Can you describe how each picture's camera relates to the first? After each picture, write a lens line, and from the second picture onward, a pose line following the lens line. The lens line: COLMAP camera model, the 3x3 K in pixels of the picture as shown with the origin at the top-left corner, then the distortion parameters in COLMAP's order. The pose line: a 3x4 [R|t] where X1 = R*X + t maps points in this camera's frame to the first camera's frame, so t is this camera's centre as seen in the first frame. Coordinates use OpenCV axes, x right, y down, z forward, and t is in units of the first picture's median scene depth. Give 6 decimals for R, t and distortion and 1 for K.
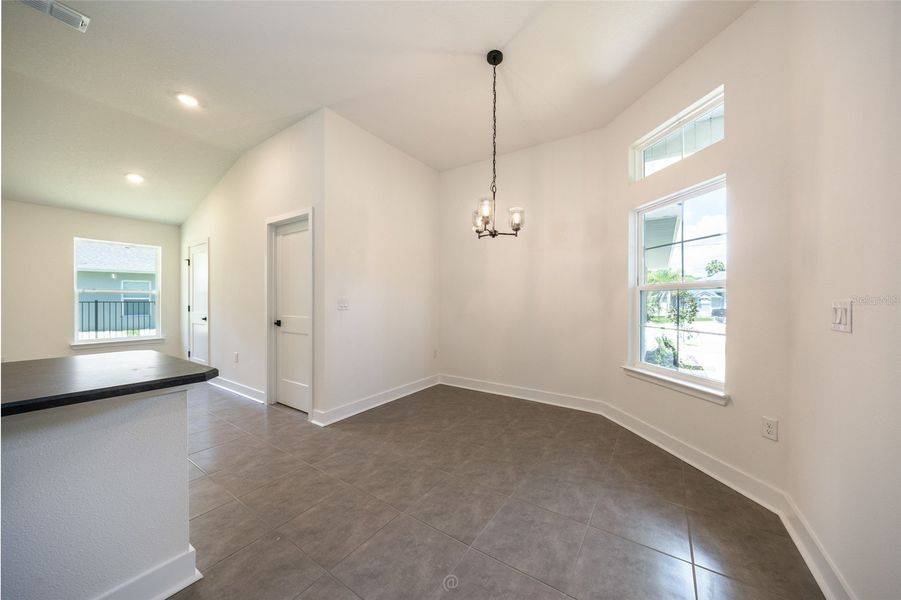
lens RADIAL K [[301.8, 0, 466.1], [0, 301.8, 302.8], [0, 0, 1]] dist [-0.013768, -0.000156]
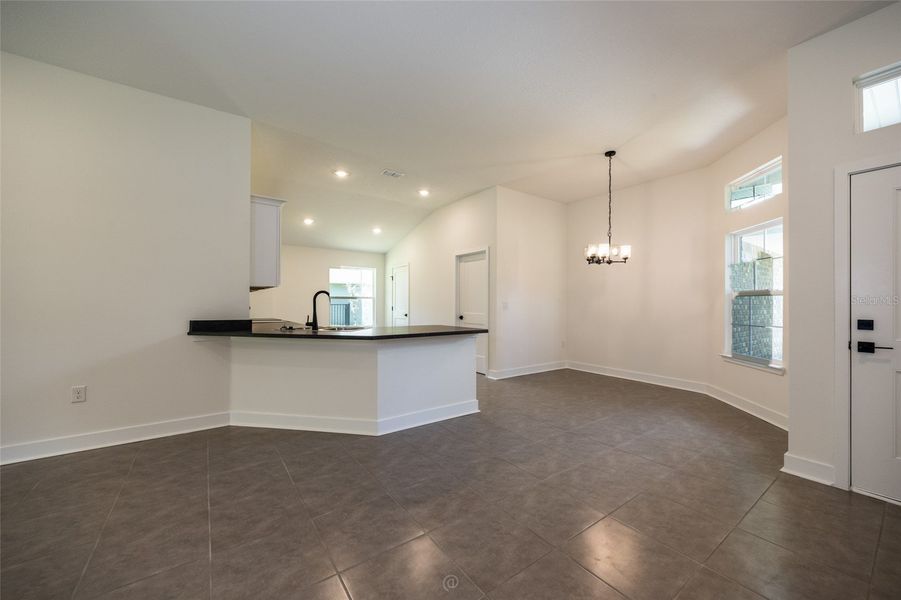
lens RADIAL K [[331.5, 0, 452.0], [0, 331.5, 304.1], [0, 0, 1]] dist [-0.009875, 0.000276]
pose [[0.927801, 0.002313, -0.373068, -0.023021], [-0.005178, 0.999964, -0.006680, 0.010016], [0.373039, 0.008130, 0.927780, -0.711251]]
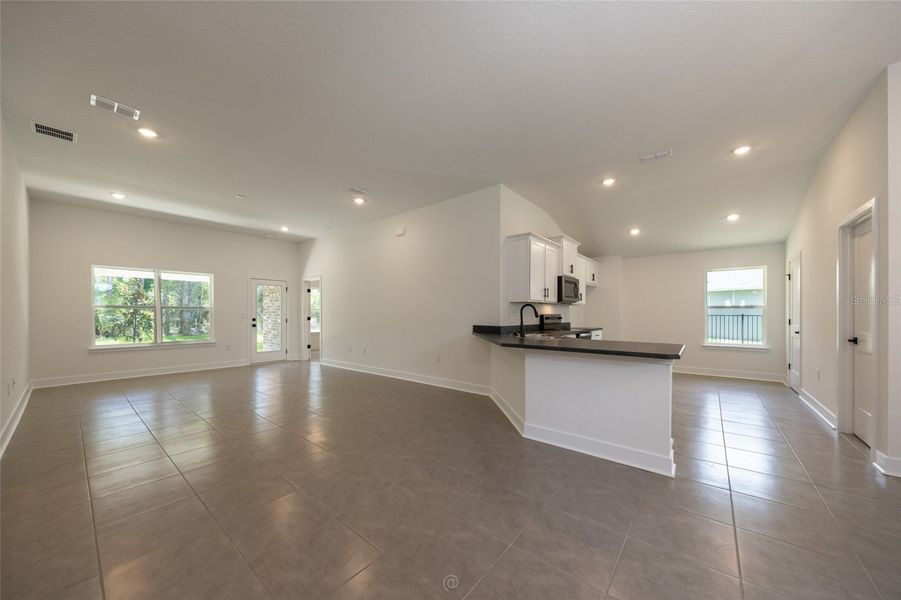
lens RADIAL K [[322.7, 0, 465.0], [0, 322.7, 309.1], [0, 0, 1]] dist [0.006532, -0.000269]
pose [[-0.089951, -0.015292, -0.995829, 0.434148], [-0.009693, 0.999848, -0.014478, 0.003085], [0.995899, 0.008350, -0.090086, -0.015101]]
